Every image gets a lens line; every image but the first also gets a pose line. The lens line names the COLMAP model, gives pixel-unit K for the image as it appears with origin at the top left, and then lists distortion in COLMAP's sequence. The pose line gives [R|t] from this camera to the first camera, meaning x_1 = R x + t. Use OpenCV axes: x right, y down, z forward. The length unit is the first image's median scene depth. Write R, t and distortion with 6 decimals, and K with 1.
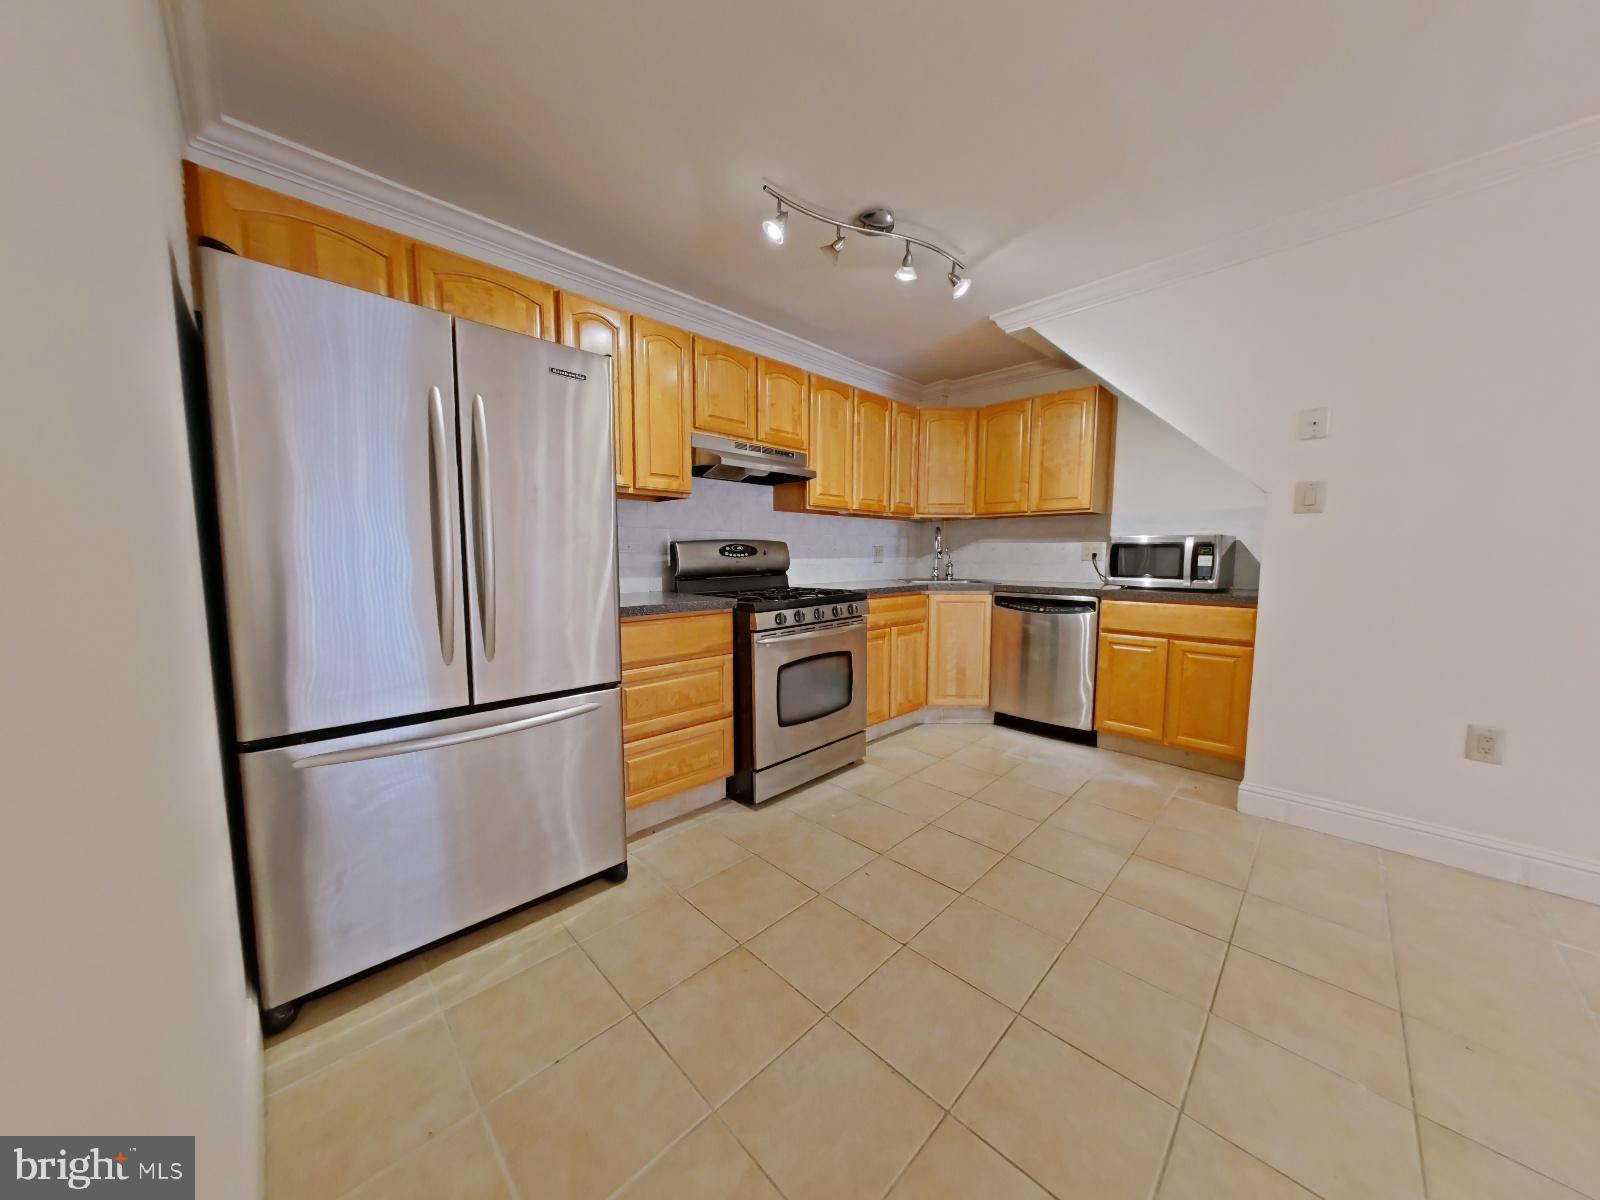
lens RADIAL K [[545.4, 0, 800.0], [0, 545.4, 600.0], [0, 0, 1]] dist [-0.001745, -0.000152]
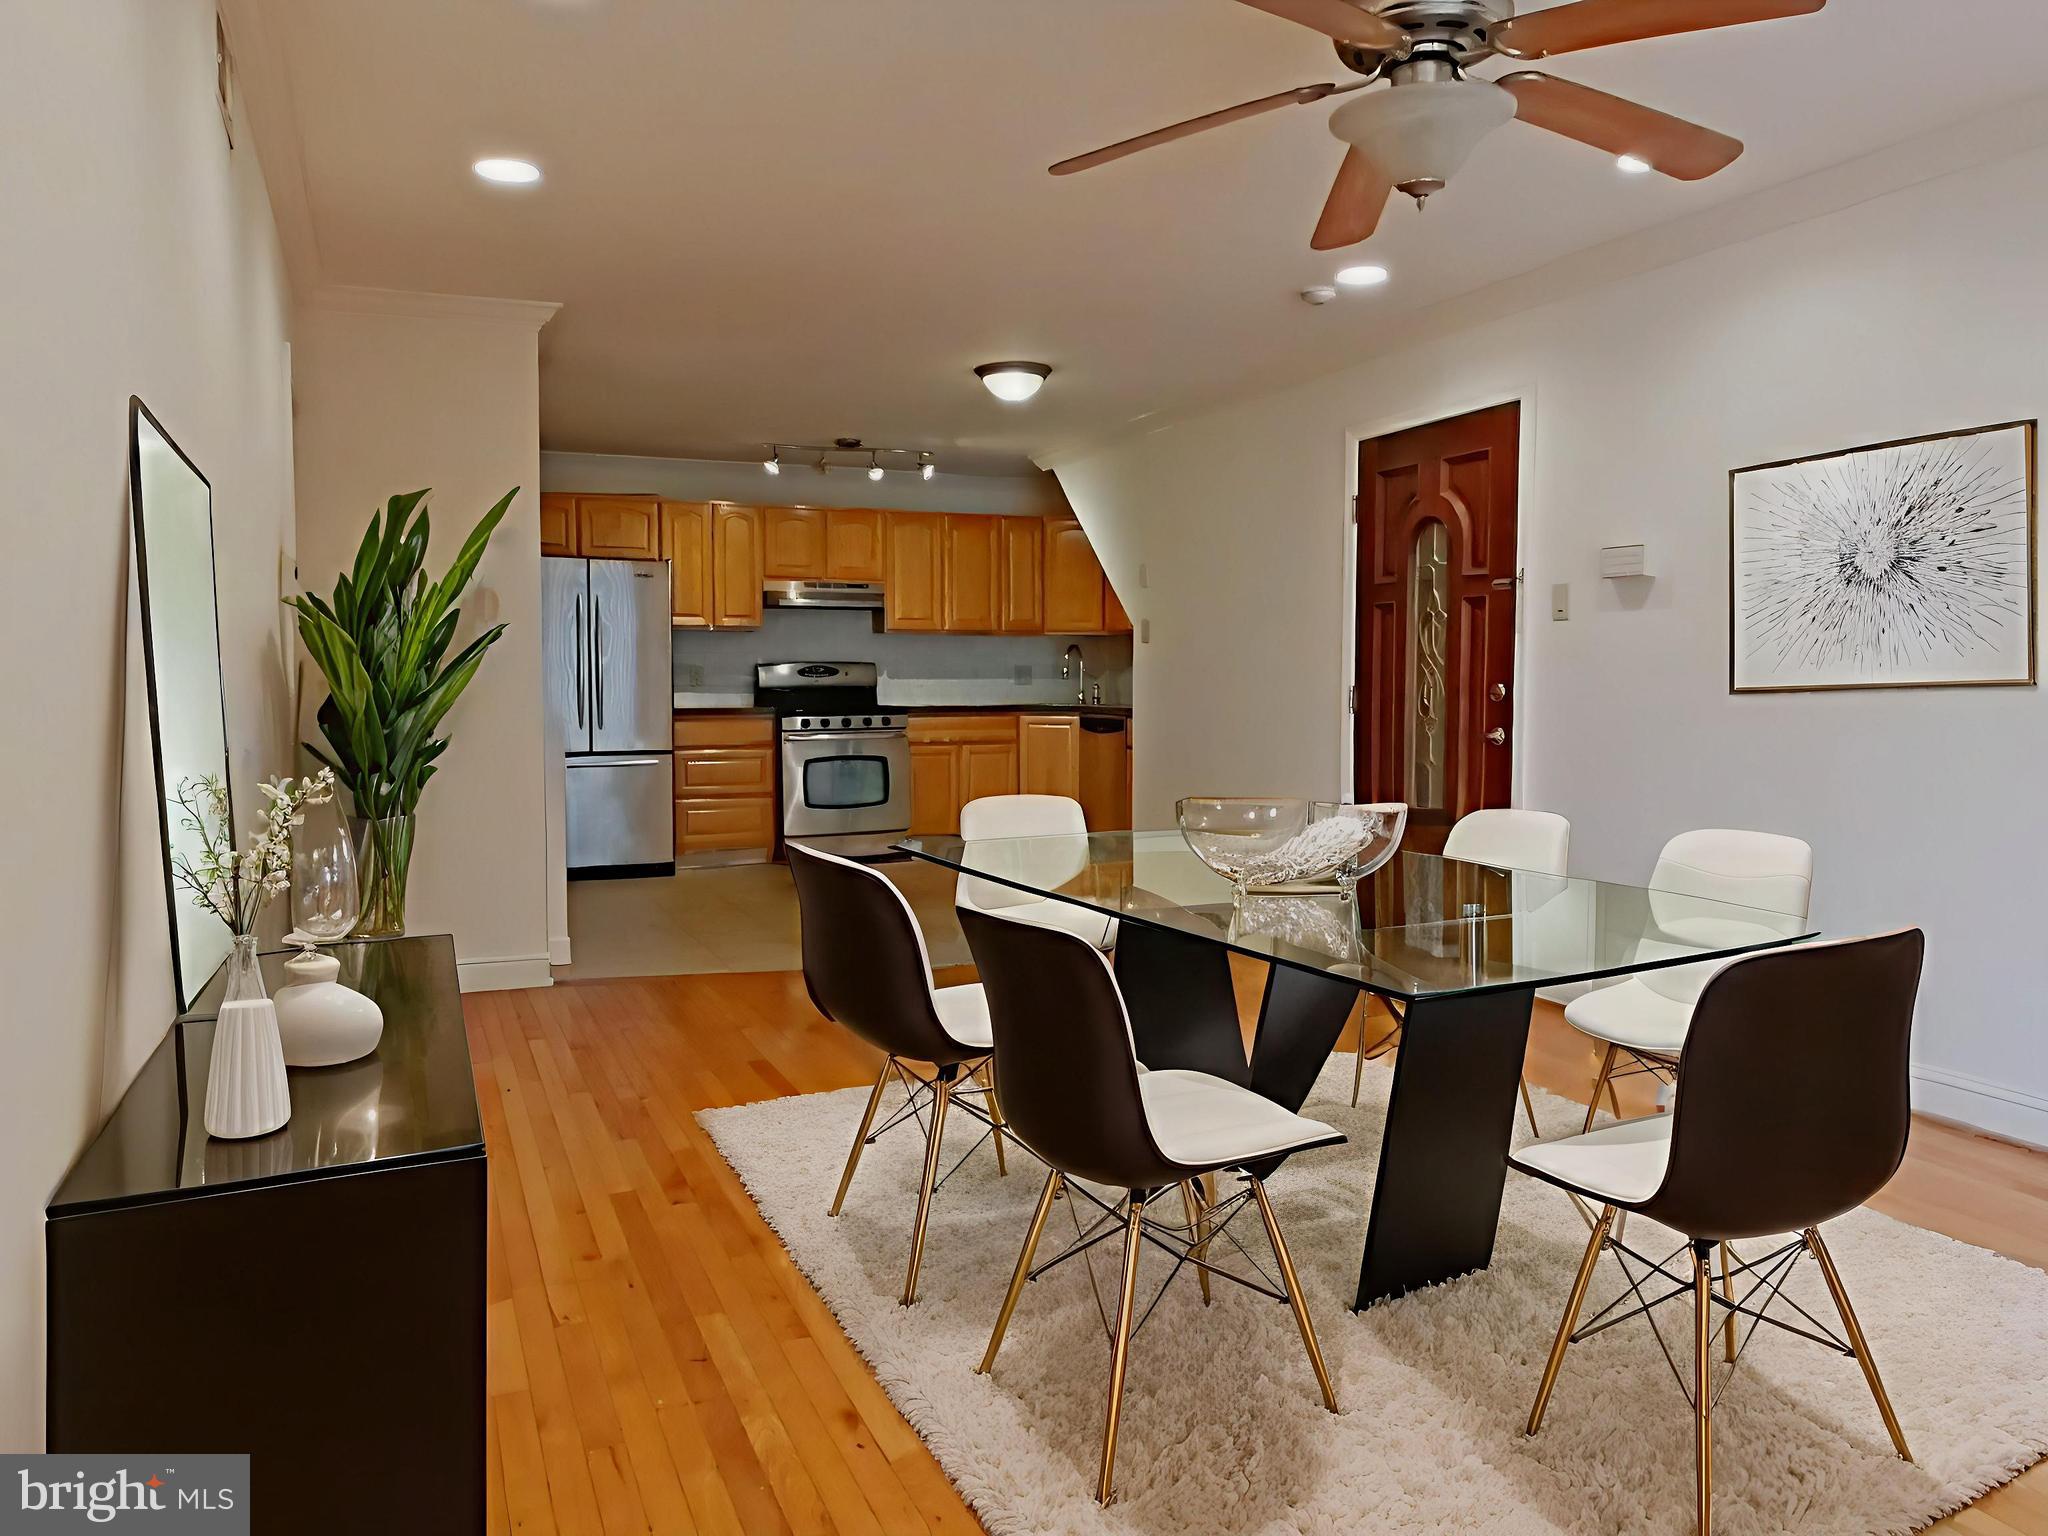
lens RADIAL K [[1459.4, 0, 1024.0], [0, 1459.4, 768.0], [0, 0, 1]] dist [-0.001866, -0.000188]
pose [[0.928326, 0.025965, -0.370860, 1.583291], [-0.032486, 0.999408, -0.011345, 0.148142], [0.370346, 0.022580, 0.928619, -1.868254]]
